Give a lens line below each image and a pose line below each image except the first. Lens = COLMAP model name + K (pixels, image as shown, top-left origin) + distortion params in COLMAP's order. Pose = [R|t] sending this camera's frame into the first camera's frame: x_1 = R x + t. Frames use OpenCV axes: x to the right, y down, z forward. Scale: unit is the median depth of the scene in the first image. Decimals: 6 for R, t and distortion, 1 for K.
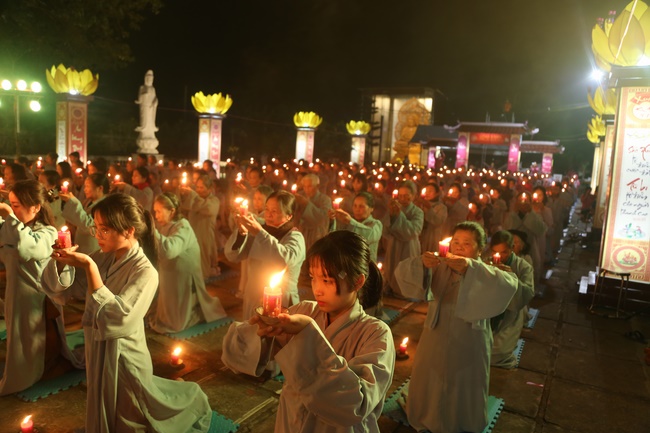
lens RADIAL K [[475.7, 0, 285.3], [0, 475.7, 230.2], [0, 0, 1]] dist [-0.077674, 0.017163]
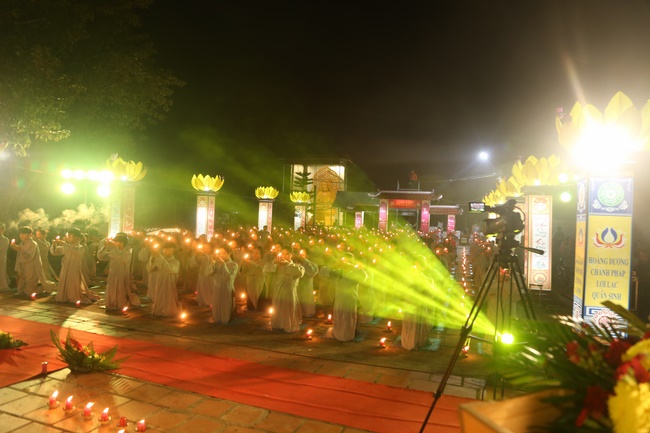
lens RADIAL K [[475.7, 0, 325.7], [0, 475.7, 215.9], [0, 0, 1]] dist [-0.077674, 0.017163]
pose [[0.960290, -0.017662, 0.278445, -0.200787], [0.061408, 0.986901, -0.149182, 0.011103], [-0.272163, 0.160356, 0.948796, -0.204370]]
